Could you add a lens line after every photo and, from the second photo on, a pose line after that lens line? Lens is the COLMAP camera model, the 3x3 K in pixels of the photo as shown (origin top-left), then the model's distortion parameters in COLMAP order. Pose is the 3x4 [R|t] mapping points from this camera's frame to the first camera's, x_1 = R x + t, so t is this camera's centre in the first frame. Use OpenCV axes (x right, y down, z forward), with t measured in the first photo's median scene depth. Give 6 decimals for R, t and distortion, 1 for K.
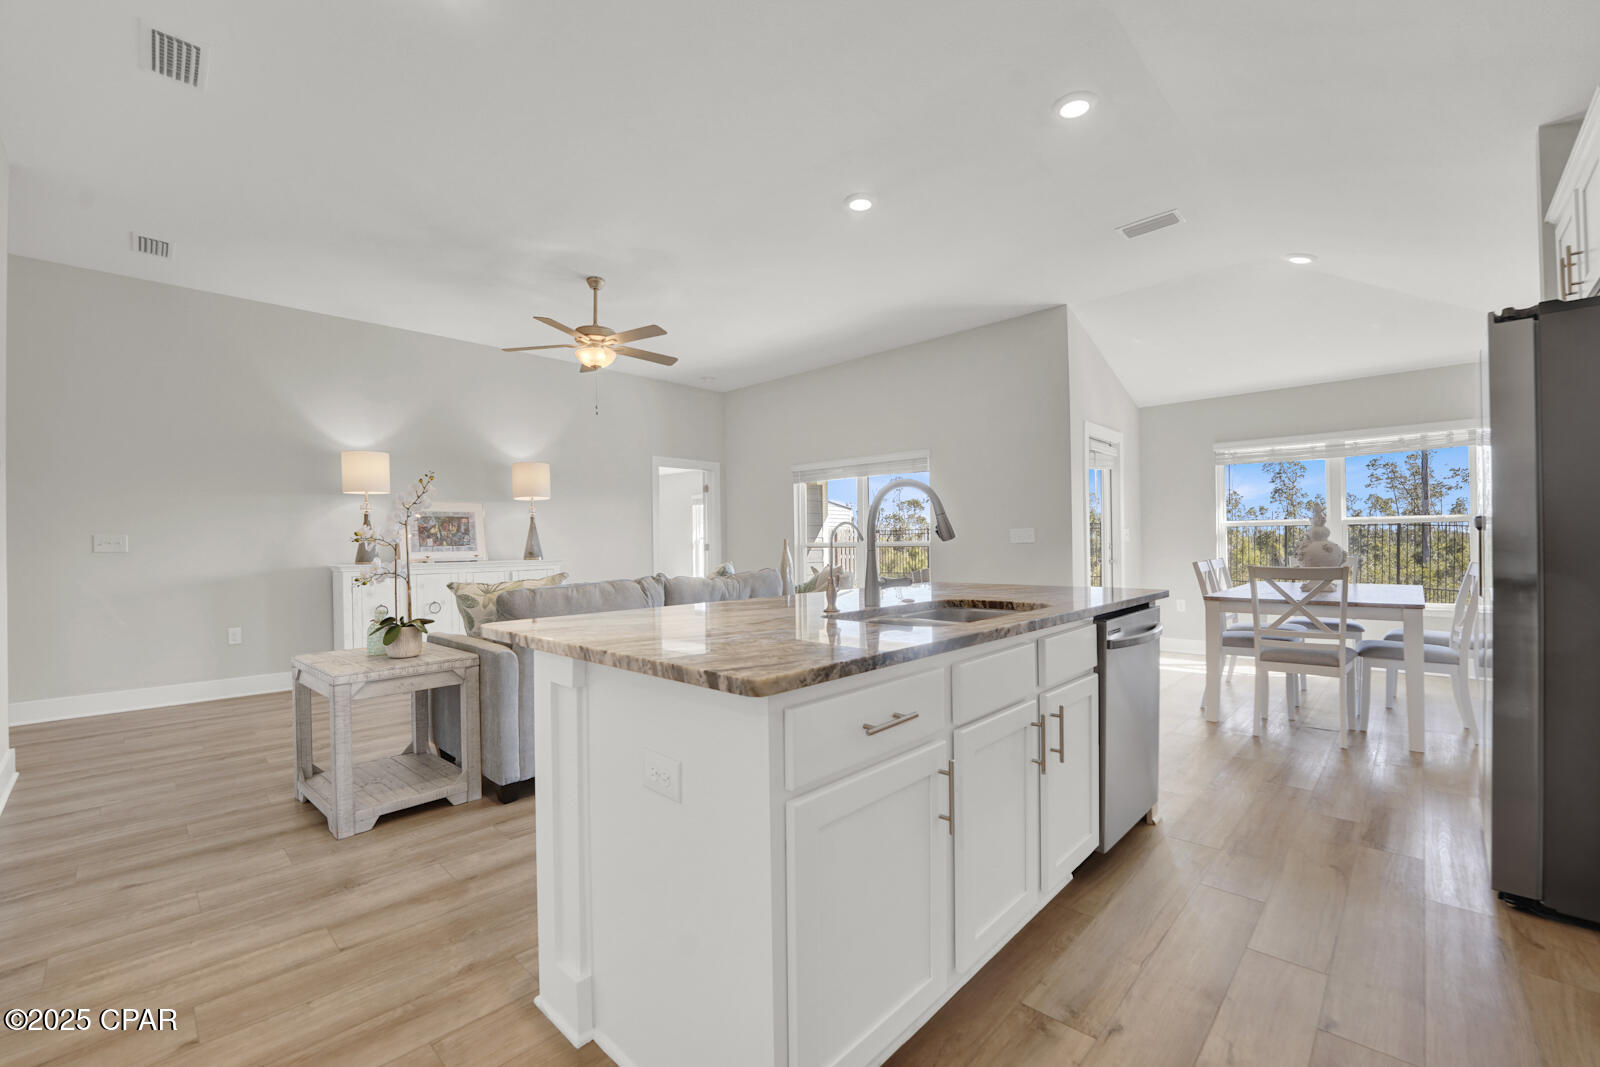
lens RADIAL K [[660.4, 0, 790.7], [0, 660.4, 543.0], [0, 0, 1]] dist [-0.028800, 0.003840]
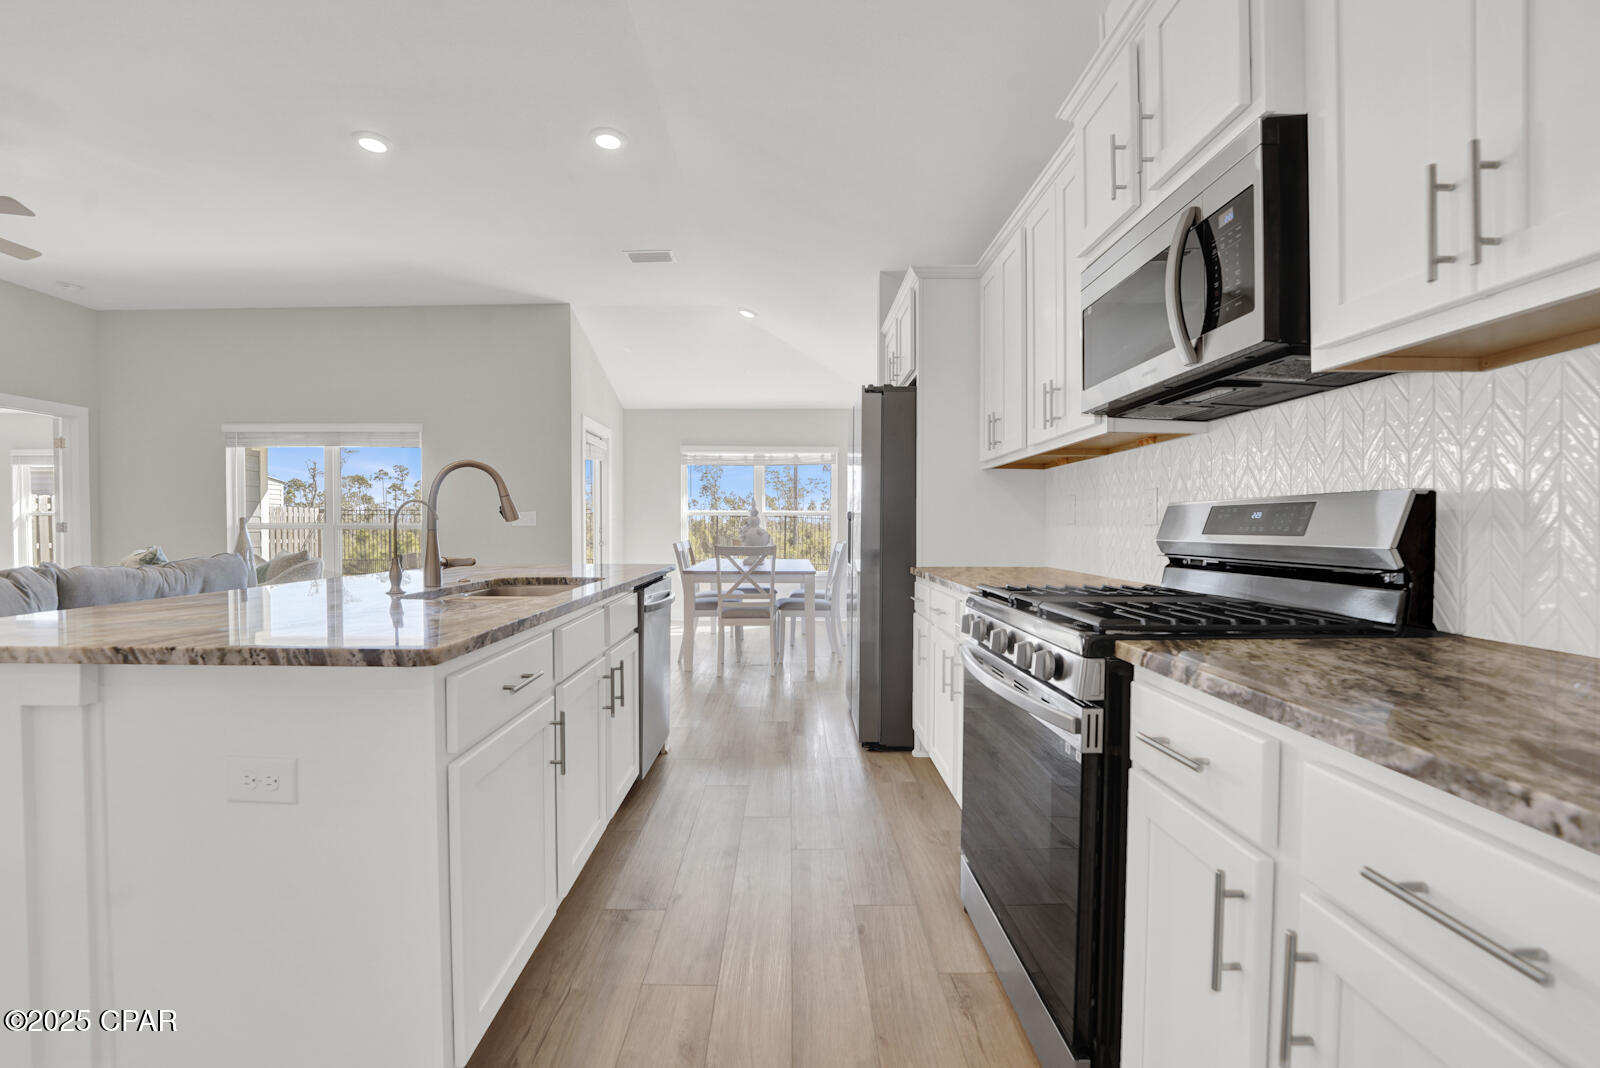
lens RADIAL K [[660.4, 0, 784.4], [0, 660.4, 541.3], [0, 0, 1]] dist [-0.028800, 0.003840]
pose [[0.721964, -0.002926, 0.691924, -0.110918], [-0.011419, 0.999805, 0.016142, 0.004146], [-0.691836, -0.019555, 0.721790, -0.038975]]
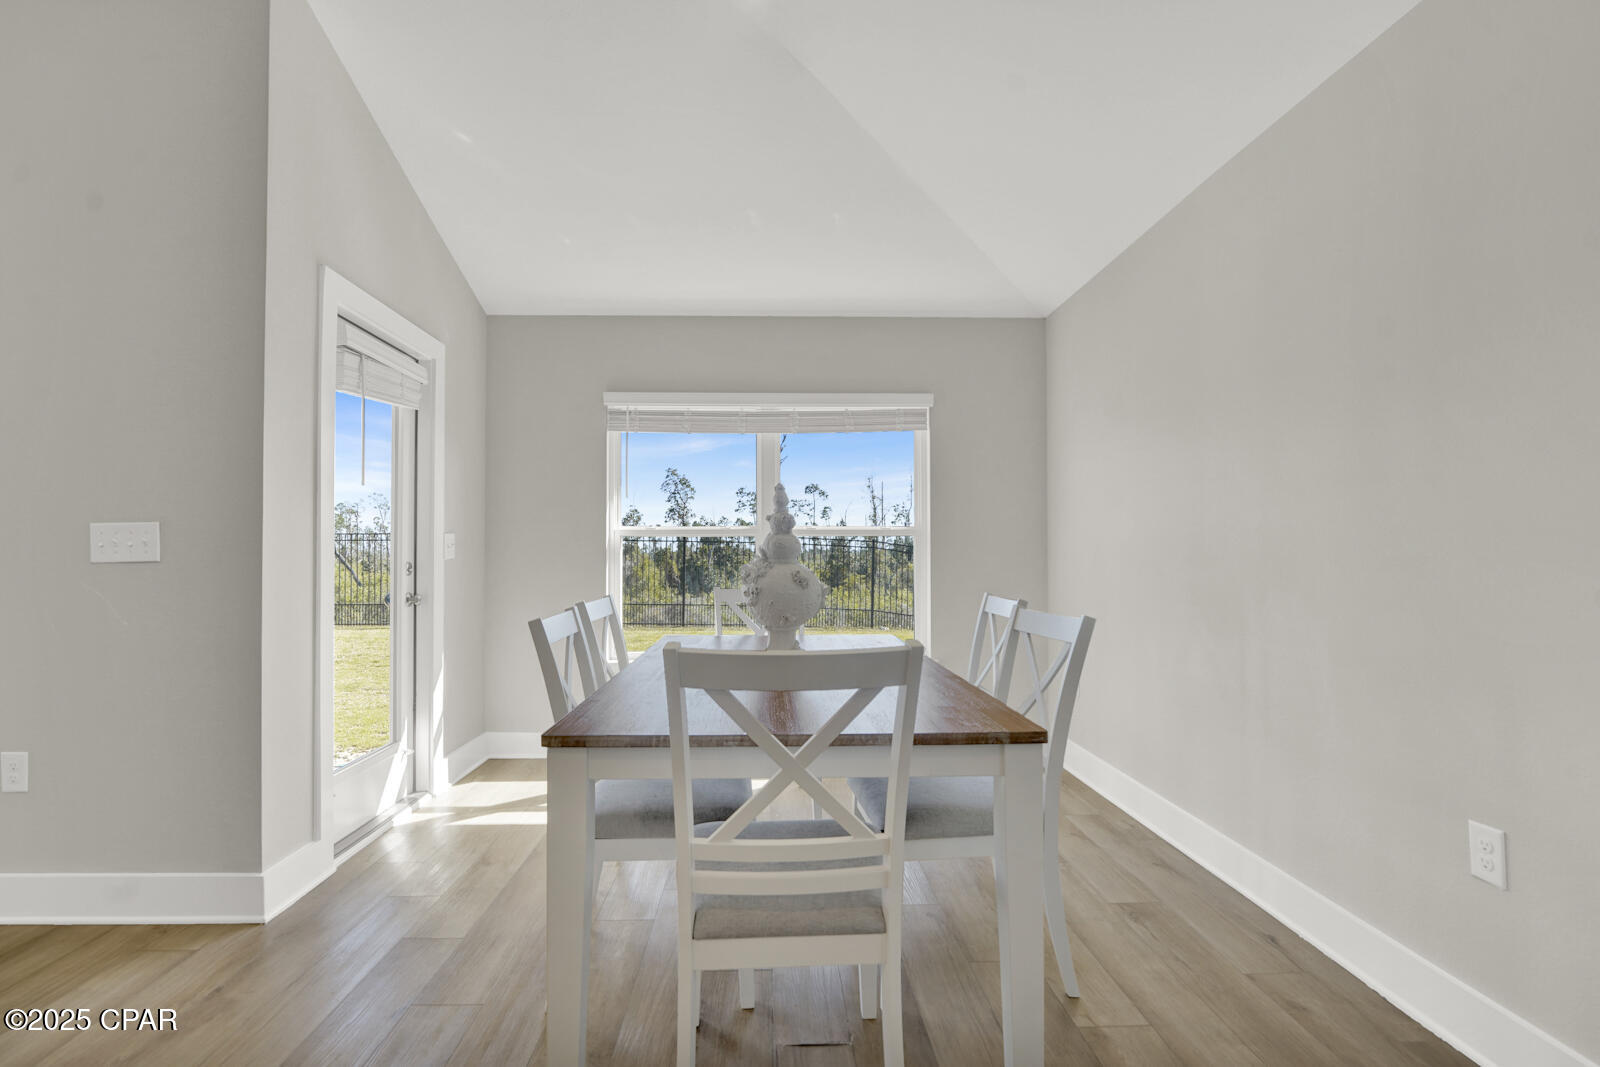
lens RADIAL K [[738.7, 0, 798.5], [0, 738.7, 535.8], [0, 0, 1]] dist [-0.014736, 0.001206]
pose [[0.686945, 0.029700, 0.726103, 0.543429], [-0.008675, 0.999428, -0.032673, -0.007878], [-0.726658, 0.016146, 0.686810, 0.787578]]
